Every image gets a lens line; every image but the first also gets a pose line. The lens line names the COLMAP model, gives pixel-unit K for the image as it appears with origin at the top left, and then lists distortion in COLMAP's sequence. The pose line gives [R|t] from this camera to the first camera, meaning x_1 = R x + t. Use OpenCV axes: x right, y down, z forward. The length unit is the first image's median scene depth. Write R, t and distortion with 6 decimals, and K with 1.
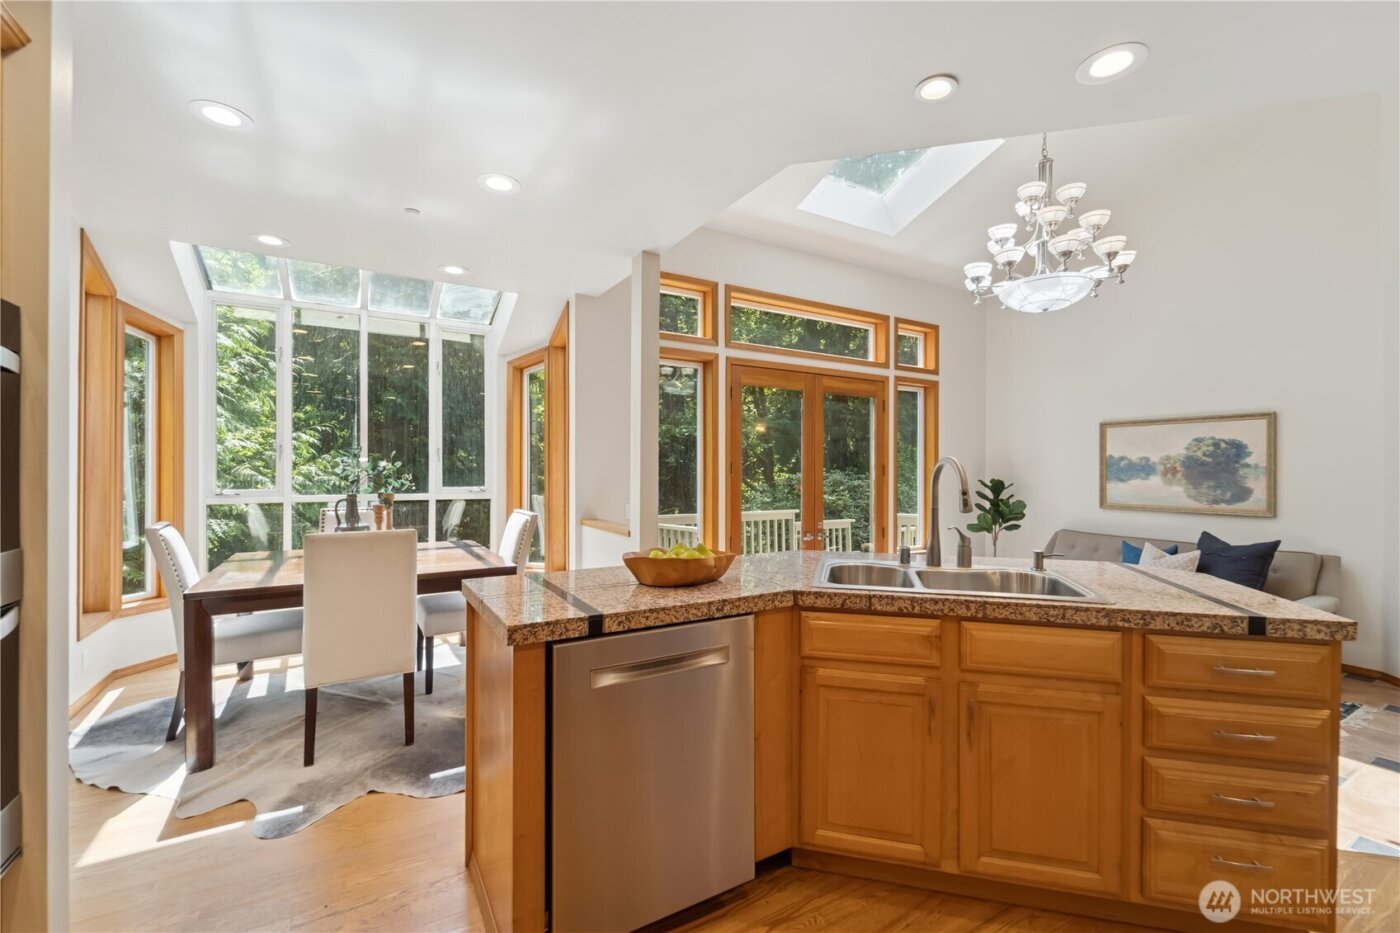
lens RADIAL K [[576.8, 0, 692.8], [0, 576.8, 467.9], [0, 0, 1]] dist [0.003559, -0.002074]
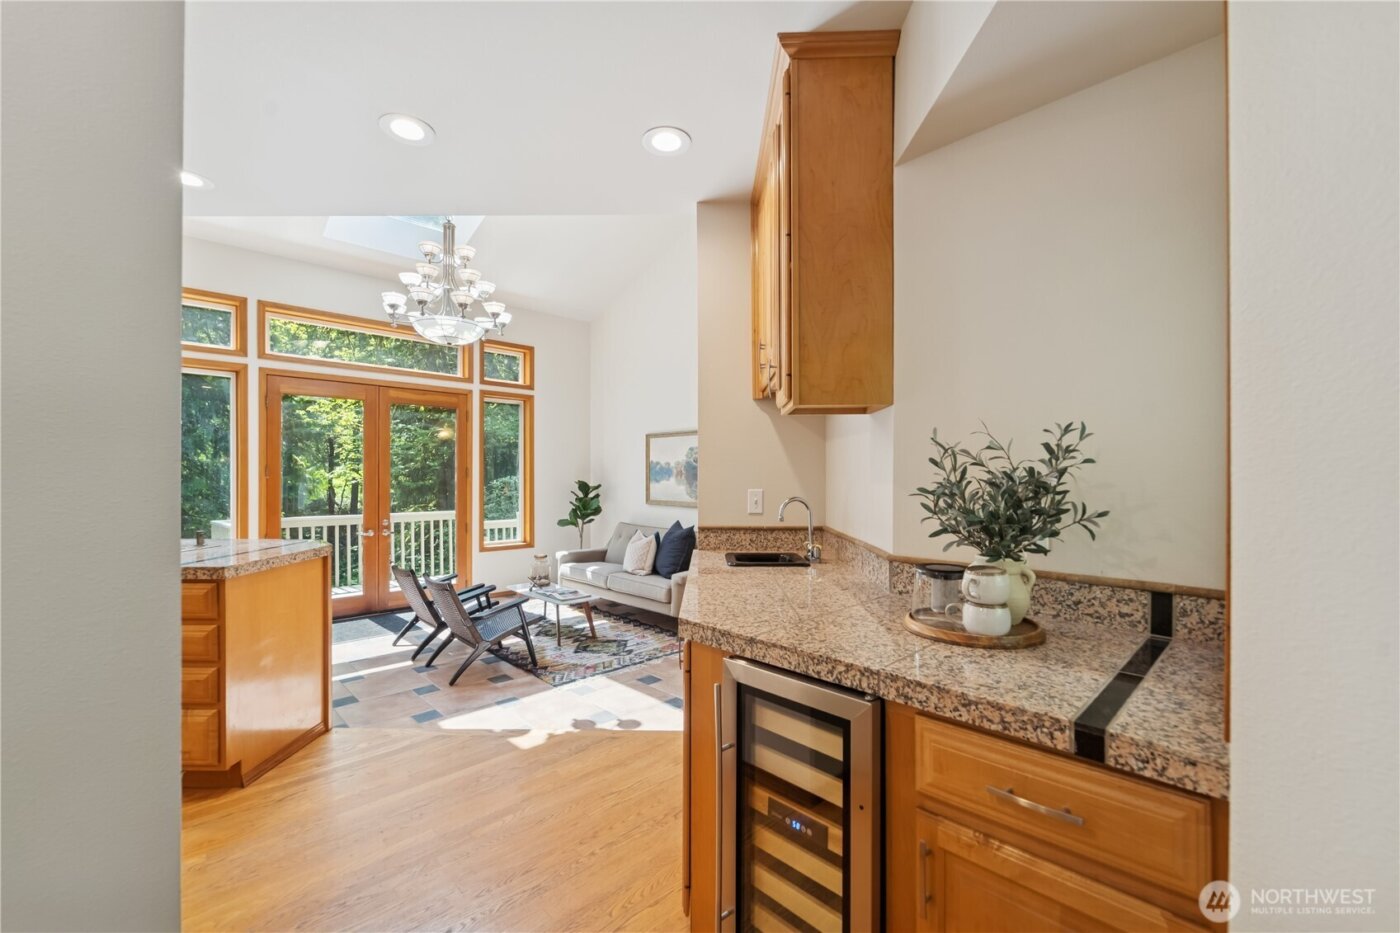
lens RADIAL K [[576.8, 0, 698.9], [0, 576.8, 474.3], [0, 0, 1]] dist [0.003559, -0.002074]
pose [[0.973183, 0.000038, 0.230032, 0.538721], [-0.000371, 0.999999, 0.001403, 0.004987], [-0.230031, -0.001450, 0.973182, -0.211340]]
